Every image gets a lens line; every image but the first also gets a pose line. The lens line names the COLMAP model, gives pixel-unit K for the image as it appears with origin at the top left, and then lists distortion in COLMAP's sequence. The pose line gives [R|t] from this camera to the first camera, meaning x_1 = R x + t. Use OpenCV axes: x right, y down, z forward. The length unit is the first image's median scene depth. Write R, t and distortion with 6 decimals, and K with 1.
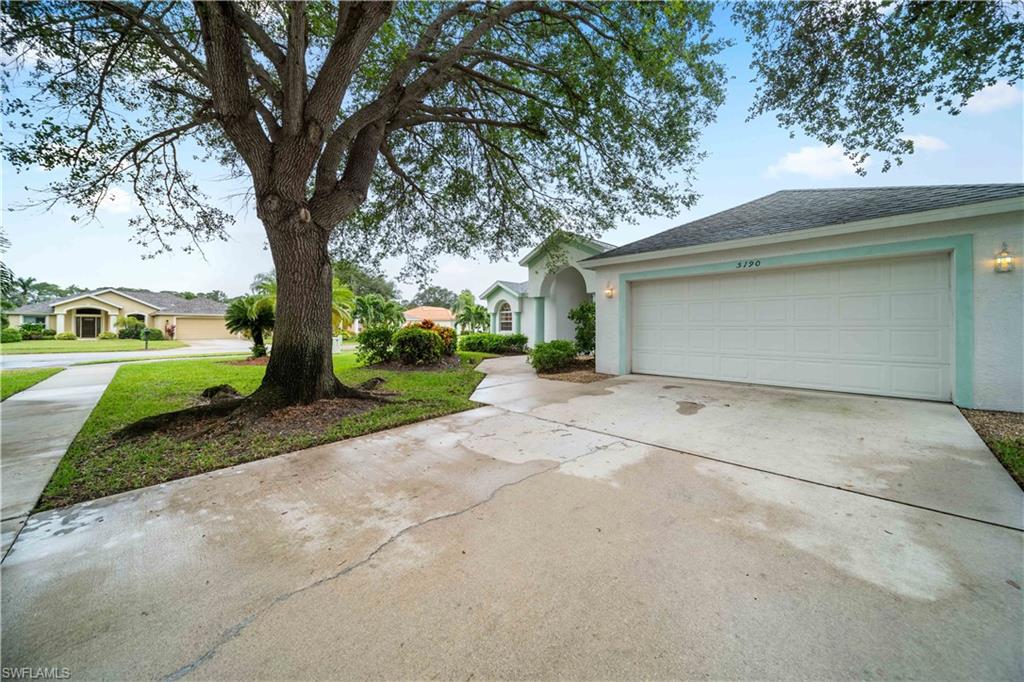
lens RADIAL K [[362.2, 0, 514.1], [0, 362.2, 329.3], [0, 0, 1]] dist [-0.002393, -0.000330]
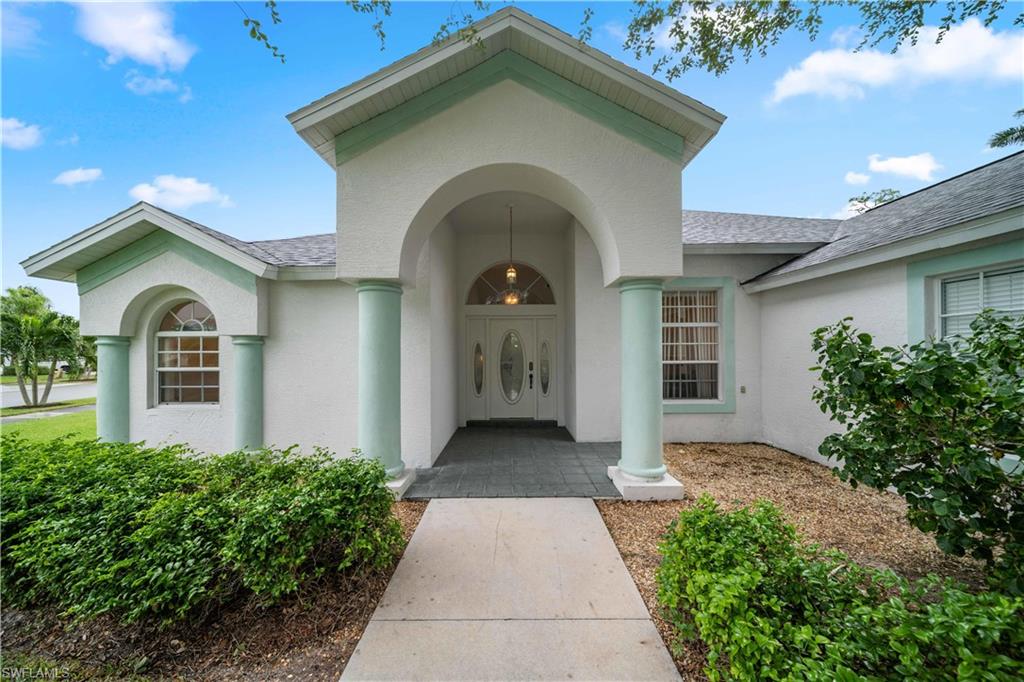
lens RADIAL K [[380.3, 0, 516.4], [0, 380.3, 347.5], [0, 0, 1]] dist [0.000143, -0.000039]
pose [[0.718865, 0.000983, 0.695149, -0.044324], [0.010155, 0.999877, -0.011915, -0.035001], [-0.695075, 0.015624, 0.718767, 0.687029]]
